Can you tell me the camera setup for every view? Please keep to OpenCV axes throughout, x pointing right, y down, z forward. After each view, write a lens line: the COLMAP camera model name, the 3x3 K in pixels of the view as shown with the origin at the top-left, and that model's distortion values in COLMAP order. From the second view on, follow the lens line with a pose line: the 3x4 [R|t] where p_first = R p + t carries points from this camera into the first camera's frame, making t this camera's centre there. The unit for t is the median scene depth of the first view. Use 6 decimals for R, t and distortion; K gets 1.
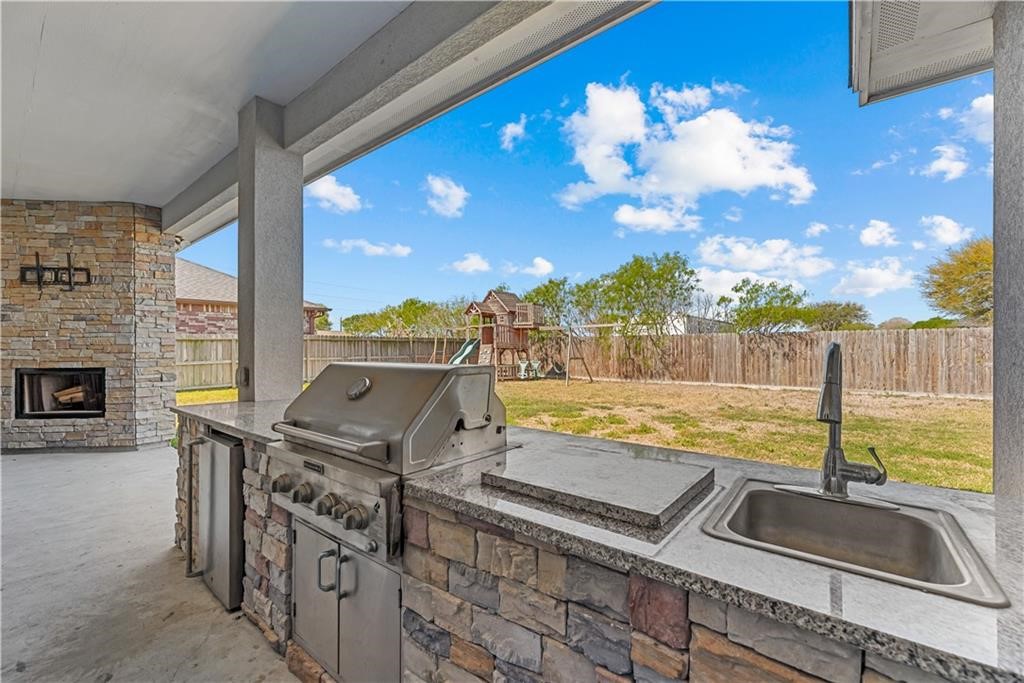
lens RADIAL K [[420.0, 0, 490.7], [0, 420.0, 363.6], [0, 0, 1]] dist [-0.000506, 0.000376]
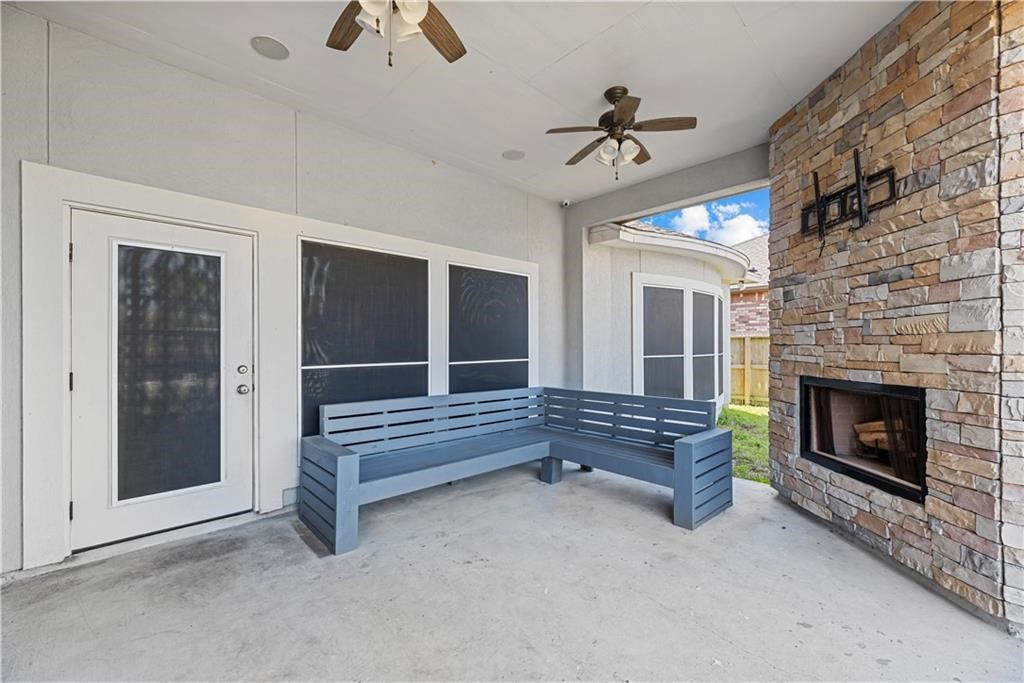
lens RADIAL K [[420.0, 0, 509.6], [0, 420.0, 343.7], [0, 0, 1]] dist [-0.000506, 0.000376]
pose [[-0.138107, -0.002262, -0.990415, -0.451163], [-0.005204, 0.999985, -0.001559, -0.032296], [0.990404, 0.004939, -0.138116, 0.653182]]
